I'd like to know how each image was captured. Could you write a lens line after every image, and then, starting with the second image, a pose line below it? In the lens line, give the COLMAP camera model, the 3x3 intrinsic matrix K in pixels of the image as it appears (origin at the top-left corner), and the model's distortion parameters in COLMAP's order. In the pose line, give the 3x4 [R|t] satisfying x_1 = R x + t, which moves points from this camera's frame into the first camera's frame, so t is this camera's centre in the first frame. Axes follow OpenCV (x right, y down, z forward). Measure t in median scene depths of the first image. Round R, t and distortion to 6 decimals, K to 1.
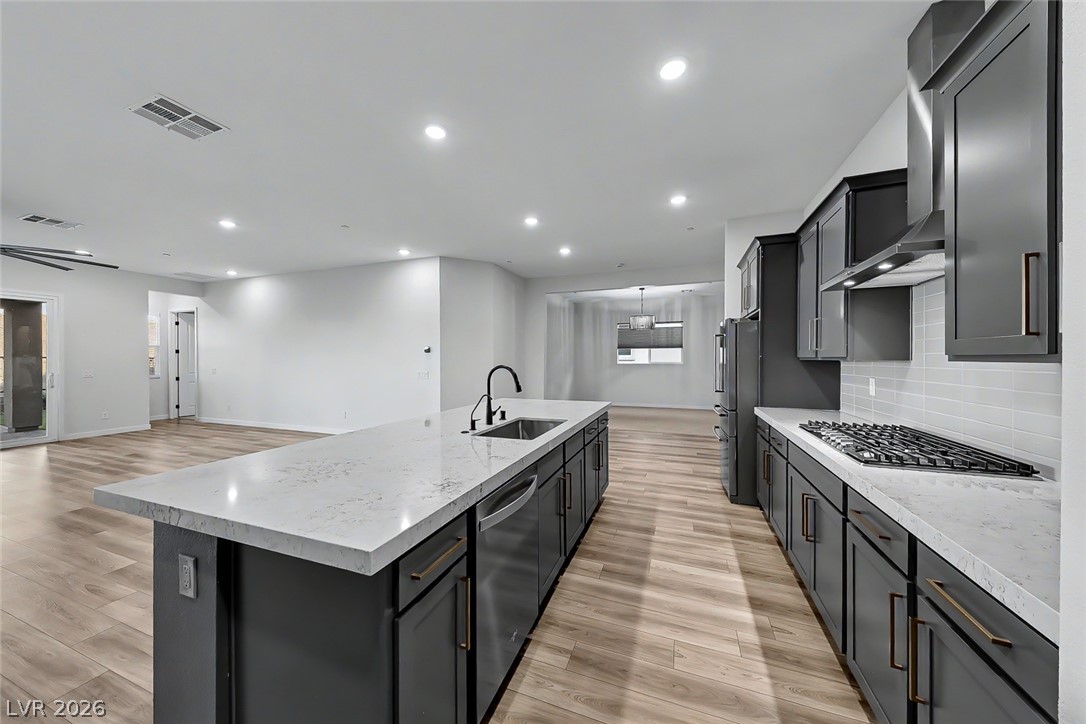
lens RADIAL K [[374.7, 0, 542.7], [0, 374.7, 361.9], [0, 0, 1]] dist [0.005678, -0.003014]
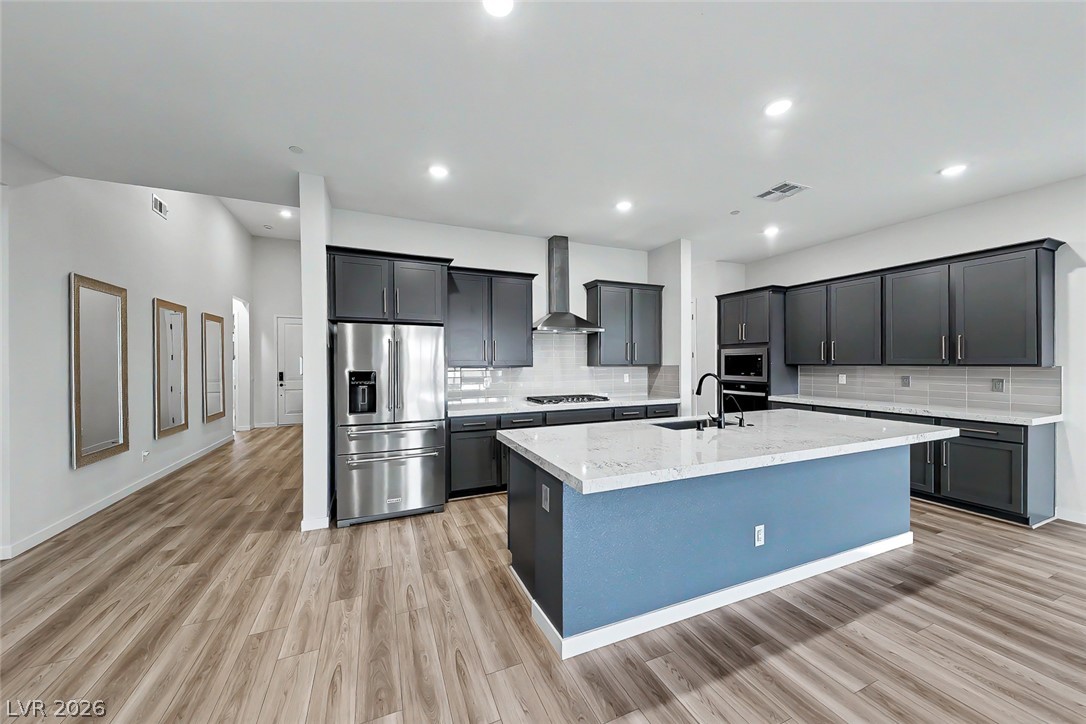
lens RADIAL K [[374.7, 0, 536.8], [0, 374.7, 362.6], [0, 0, 1]] dist [0.005678, -0.003014]
pose [[-0.684014, 0.002293, 0.729466, -0.527332], [0.012303, 0.999889, 0.008393, -0.035057], [-0.729365, 0.014715, -0.683966, 1.972895]]
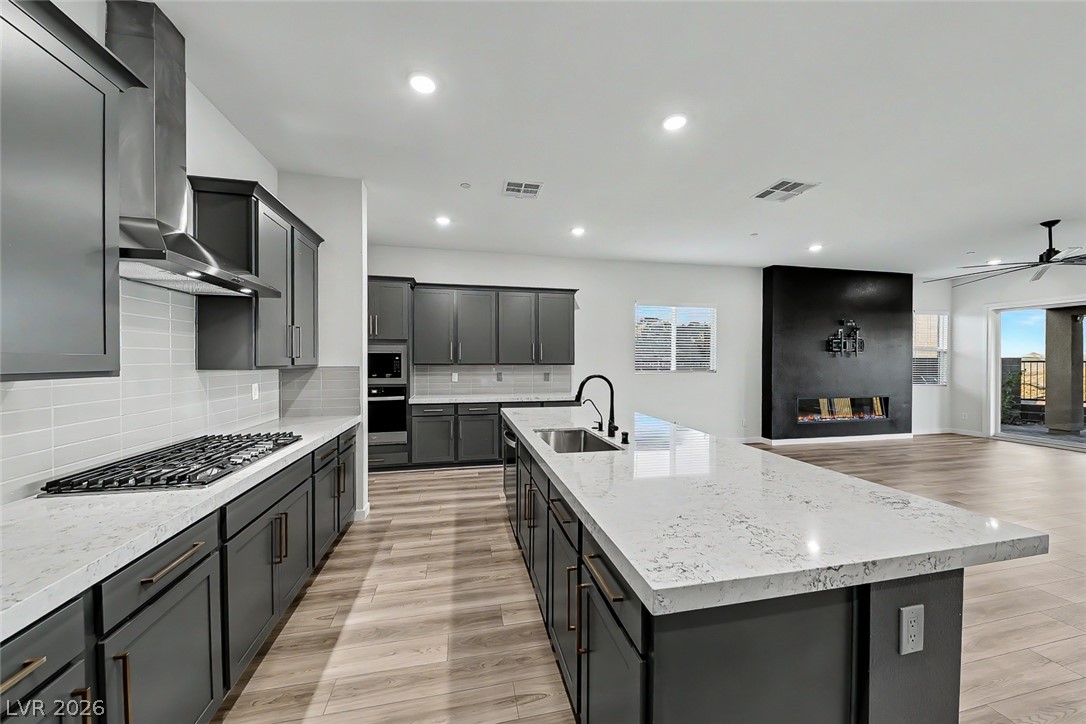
lens RADIAL K [[374.7, 0, 537.0], [0, 374.7, 365.6], [0, 0, 1]] dist [0.005678, -0.003014]
pose [[-0.847092, 0.007468, -0.531394, 0.487777], [-0.005183, 0.999738, 0.022312, -0.031438], [0.531421, 0.021654, -0.846831, 1.579571]]
